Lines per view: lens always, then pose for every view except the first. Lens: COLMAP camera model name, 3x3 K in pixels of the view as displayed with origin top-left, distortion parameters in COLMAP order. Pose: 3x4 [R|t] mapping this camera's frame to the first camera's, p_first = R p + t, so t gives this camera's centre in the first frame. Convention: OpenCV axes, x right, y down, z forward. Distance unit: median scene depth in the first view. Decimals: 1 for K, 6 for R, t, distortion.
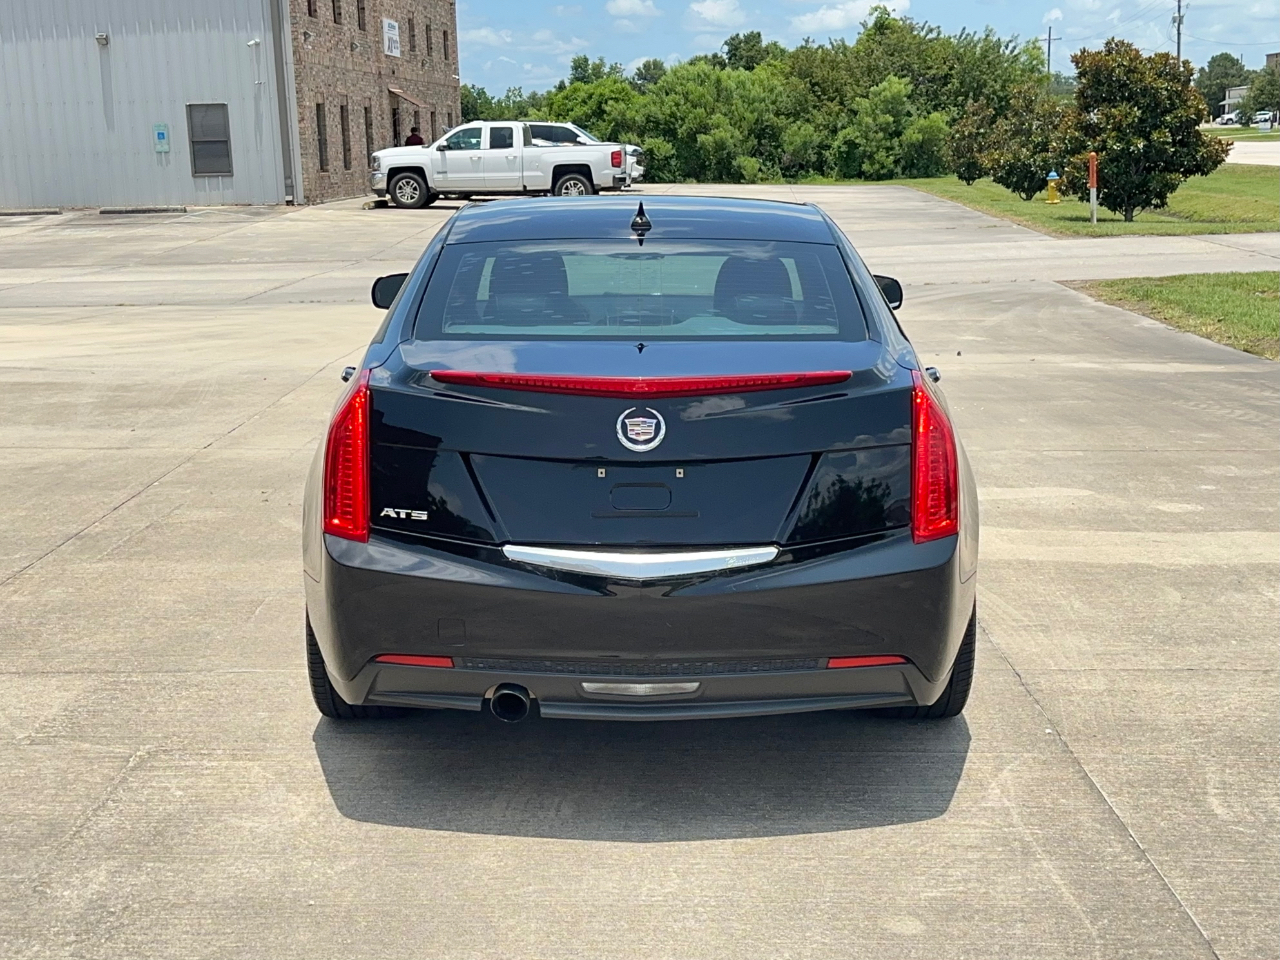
lens RADIAL K [[1778.7, 0, 640.0], [0, 1778.7, 480.0], [0, 0, 1]] dist [0.200475, -0.467790]
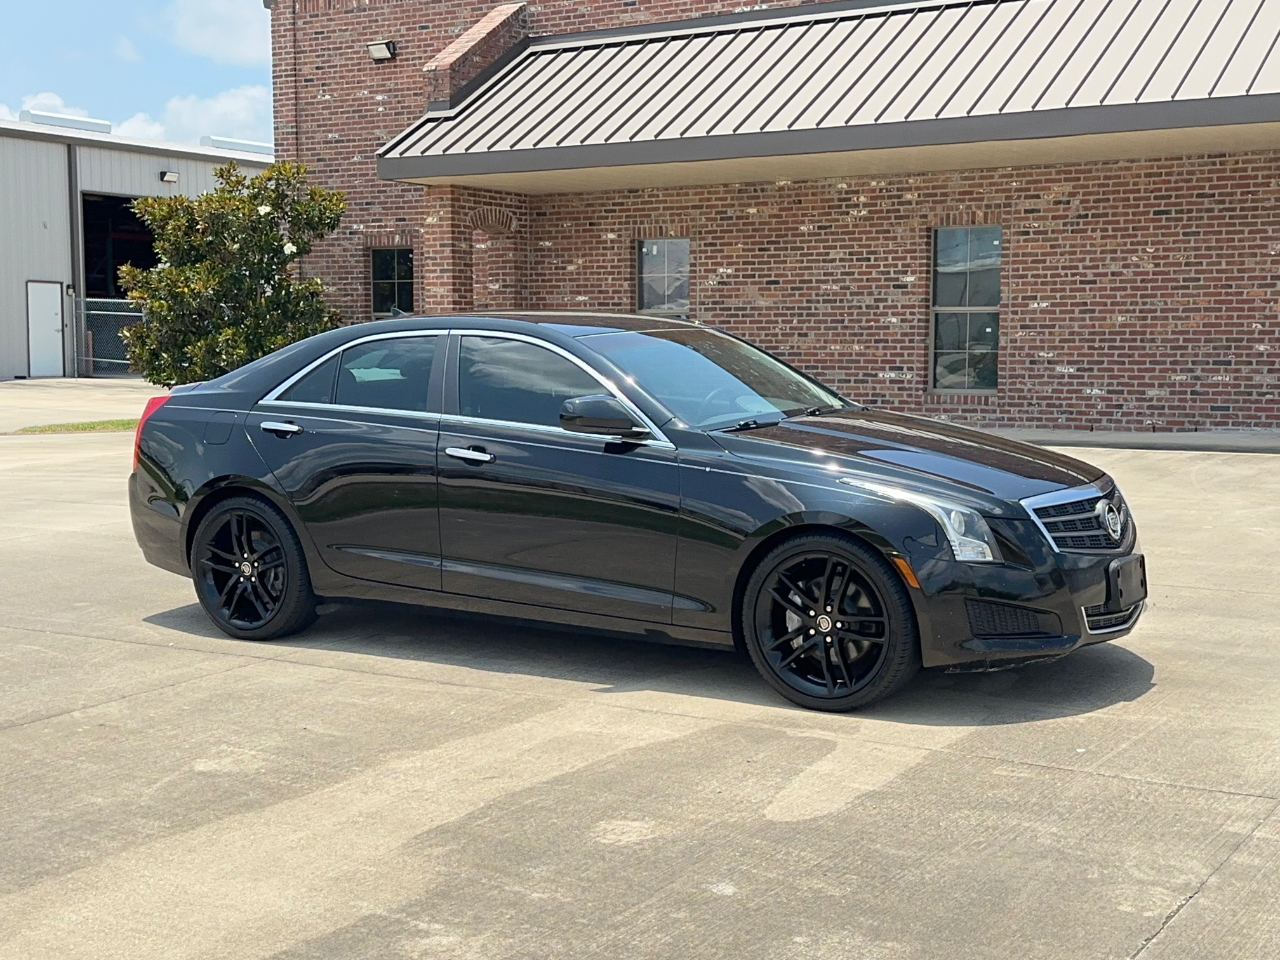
lens RADIAL K [[1739.6, 0, 635.6], [0, 1739.6, 482.0], [0, 0, 1]] dist [0.152764, -0.074095]
pose [[-0.532868, 0.096679, -0.840657, 0.844985], [-0.142345, 0.969054, 0.201674, -0.240166], [0.834140, 0.227129, -0.502616, 1.359088]]
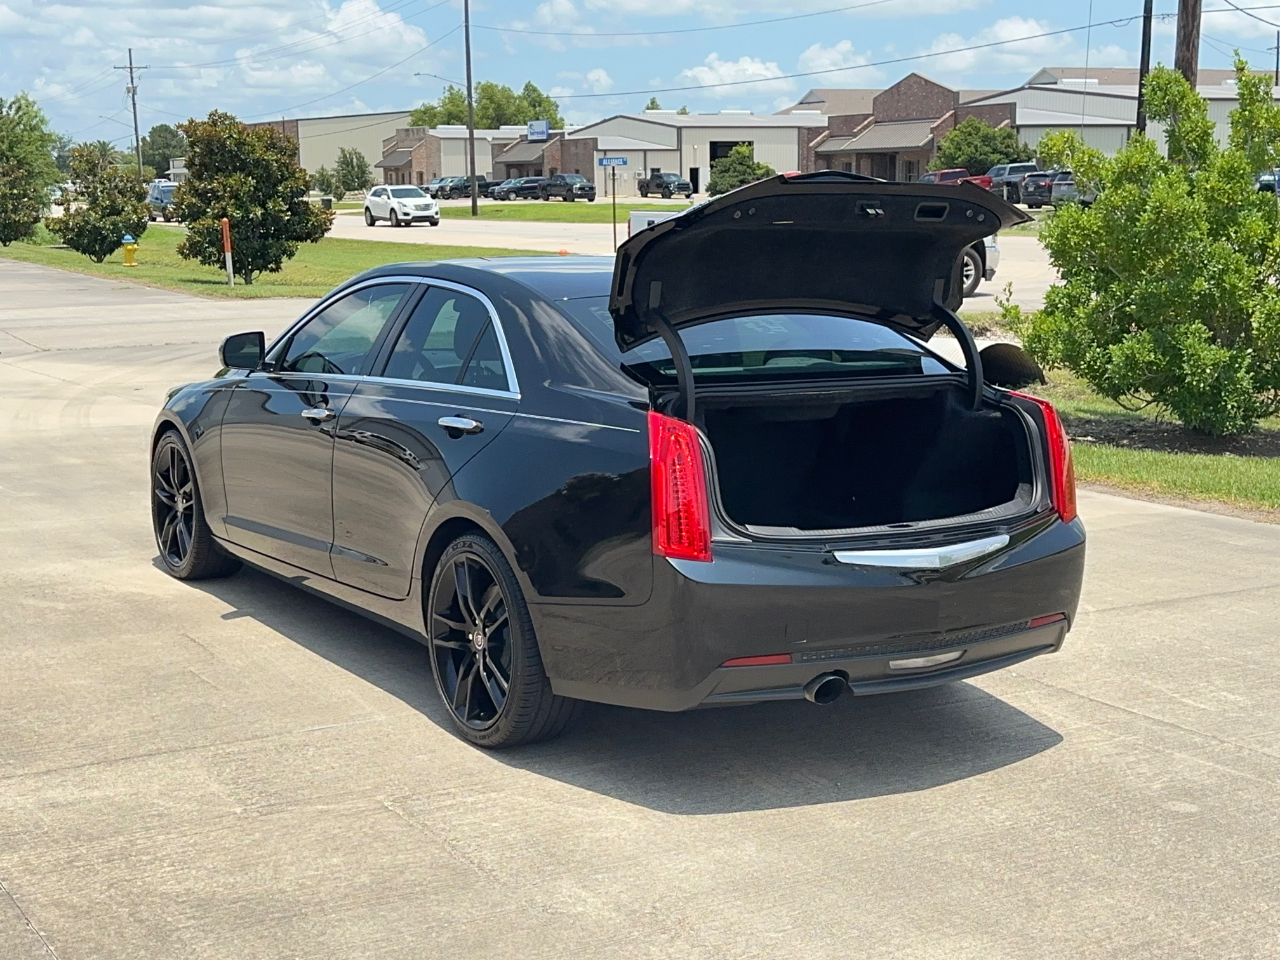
lens RADIAL K [[1758.4, 0, 641.9], [0, 1758.4, 467.8], [0, 0, 1]] dist [0.178551, -0.302859]
pose [[0.843637, -0.061431, 0.533388, -0.427304], [0.082832, 0.996431, -0.016251, -0.005104], [-0.530486, 0.057892, 0.845714, 0.045470]]
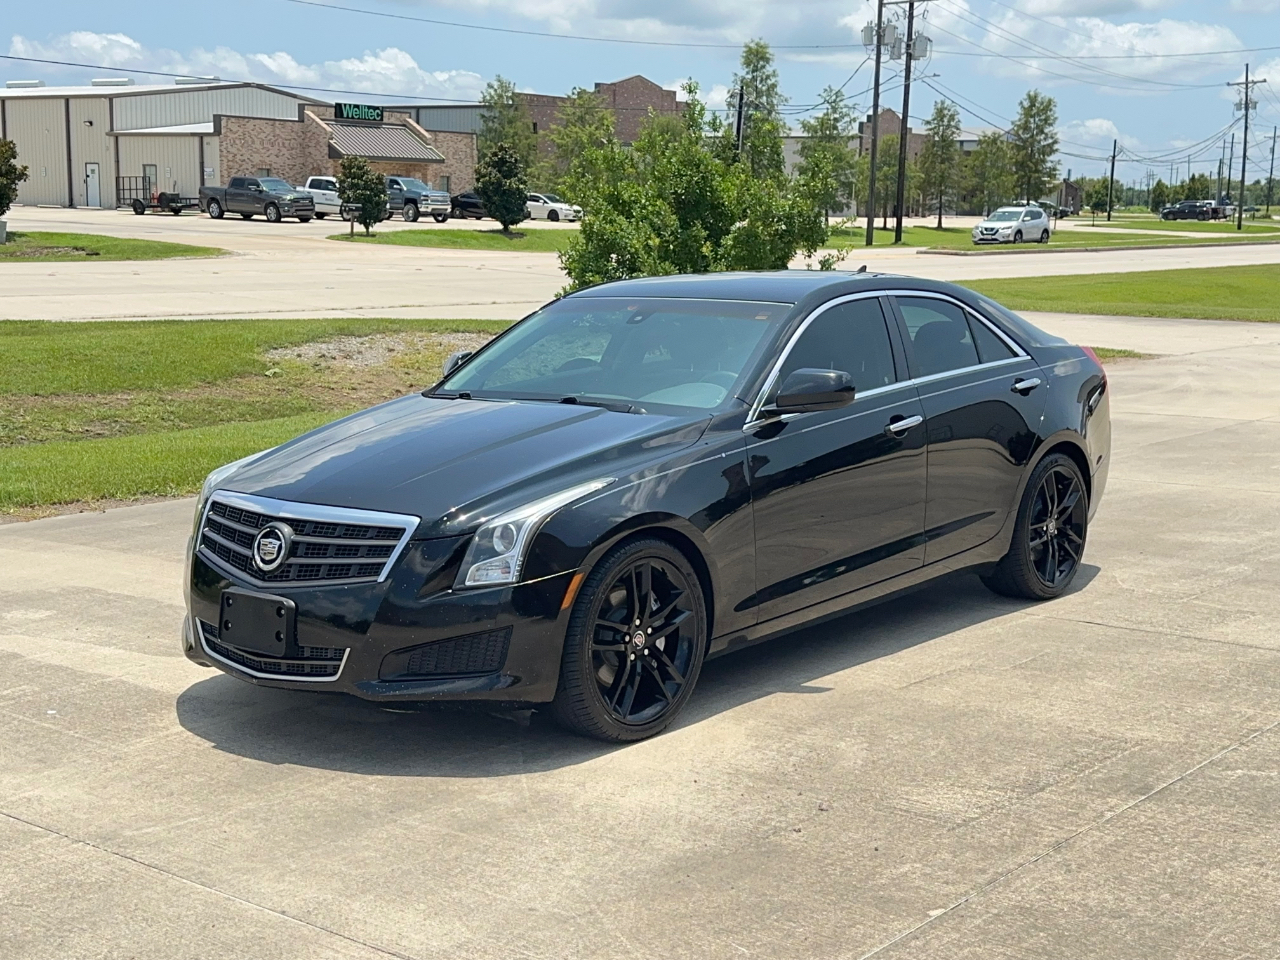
lens RADIAL K [[1748.7, 0, 631.8], [0, 1748.7, 479.3], [0, 0, 1]] dist [0.188250, -0.355840]
pose [[-0.769854, -0.084327, 0.632625, -0.566915], [0.123425, 0.952849, 0.277210, -0.289474], [-0.626172, 0.291493, -0.723146, 1.544917]]
